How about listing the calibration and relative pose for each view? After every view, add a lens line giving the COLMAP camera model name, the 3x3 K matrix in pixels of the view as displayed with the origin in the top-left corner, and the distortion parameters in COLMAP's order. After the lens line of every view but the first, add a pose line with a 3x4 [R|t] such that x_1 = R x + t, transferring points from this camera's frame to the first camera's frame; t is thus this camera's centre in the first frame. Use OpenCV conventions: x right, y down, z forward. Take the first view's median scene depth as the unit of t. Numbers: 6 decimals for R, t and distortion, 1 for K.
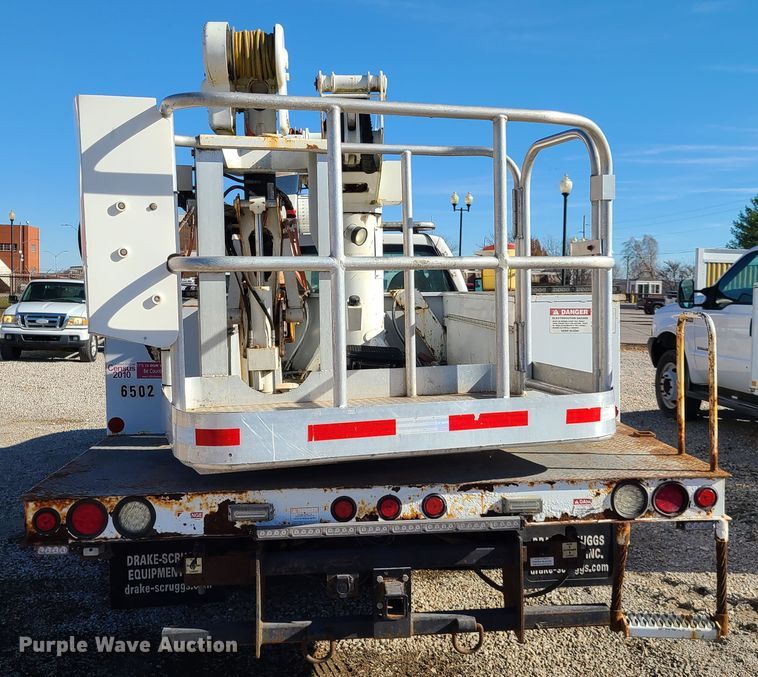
lens RADIAL K [[966.9, 0, 380.1], [0, 966.9, 360.3], [0, 0, 1]] dist [0.077061, -0.065702]
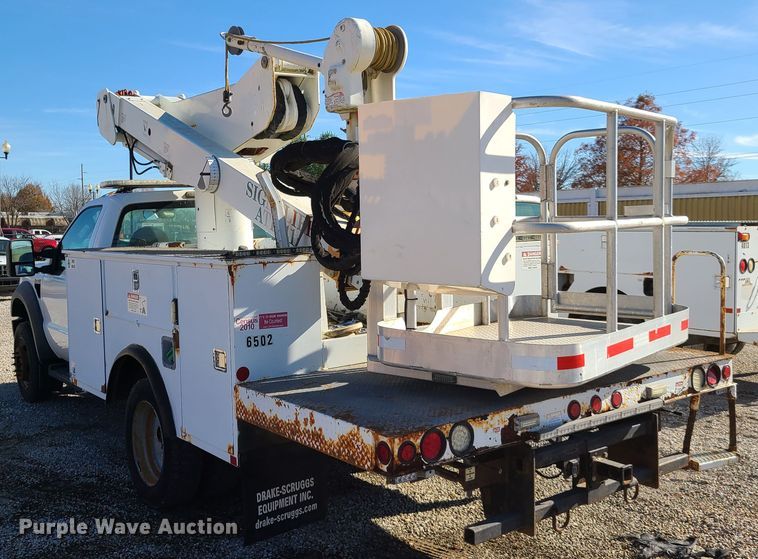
lens RADIAL K [[843.4, 0, 379.0], [0, 843.4, 279.5], [0, 0, 1]] dist [0.095950, -0.006325]
pose [[0.843656, -0.054660, 0.534095, -0.864063], [0.062120, 0.998061, 0.004017, -0.044085], [-0.533279, 0.029789, 0.845415, 0.160657]]
